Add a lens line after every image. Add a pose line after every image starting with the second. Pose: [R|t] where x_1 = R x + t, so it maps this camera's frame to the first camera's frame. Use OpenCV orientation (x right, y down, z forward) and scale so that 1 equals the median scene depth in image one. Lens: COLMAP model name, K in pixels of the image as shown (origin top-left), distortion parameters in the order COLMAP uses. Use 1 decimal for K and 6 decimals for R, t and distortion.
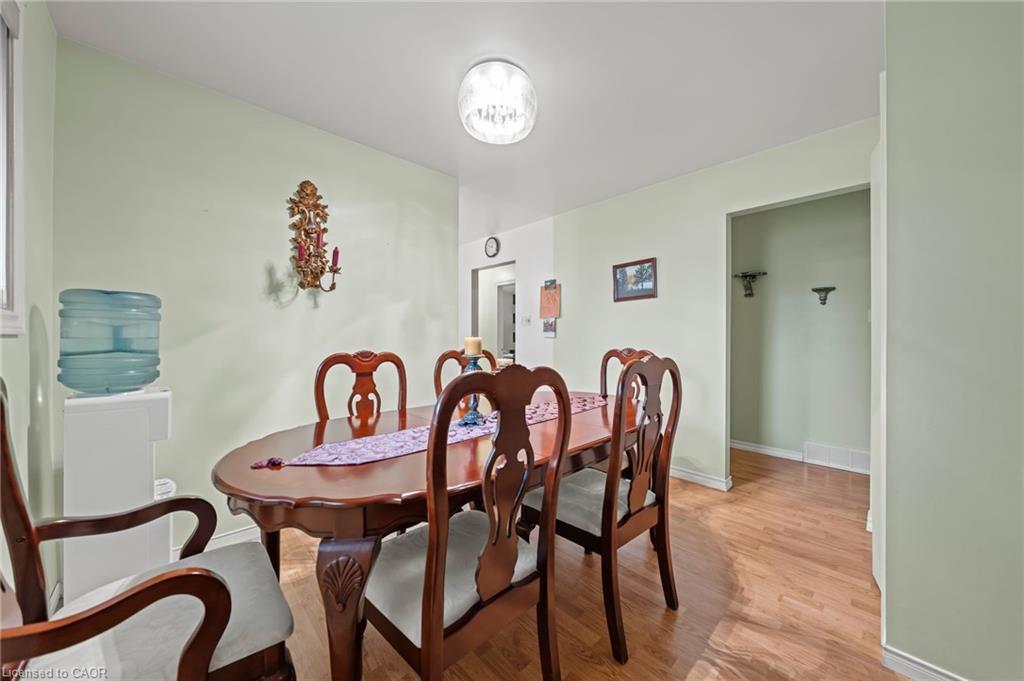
lens RADIAL K [[349.9, 0, 519.9], [0, 349.9, 338.5], [0, 0, 1]] dist [0.000873, -0.000171]
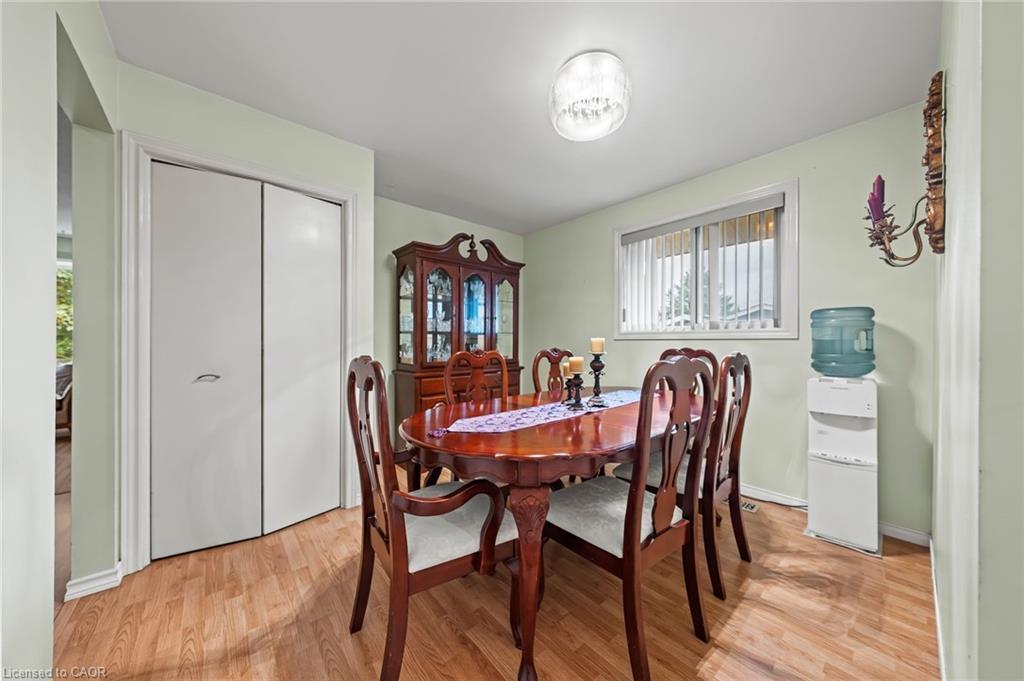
lens RADIAL K [[349.9, 0, 512.3], [0, 349.9, 343.7], [0, 0, 1]] dist [0.000873, -0.000171]
pose [[-0.997866, -0.000814, 0.065284, 0.075981], [-0.000186, 0.999954, 0.009632, 0.006673], [-0.065289, 0.009599, -0.997820, 1.719047]]
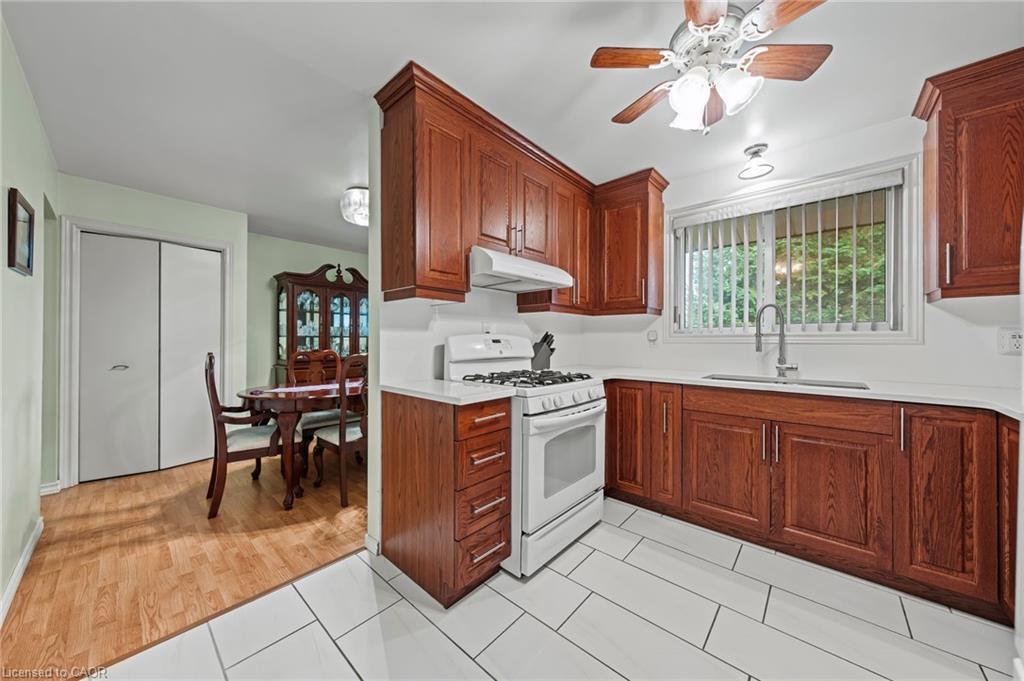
lens RADIAL K [[349.9, 0, 507.1], [0, 349.9, 340.6], [0, 0, 1]] dist [0.000873, -0.000171]
pose [[-0.997846, -0.001641, -0.065580, -0.563390], [-0.002096, 0.999974, 0.006865, -0.018762], [0.065567, 0.006988, -0.997824, 2.397855]]
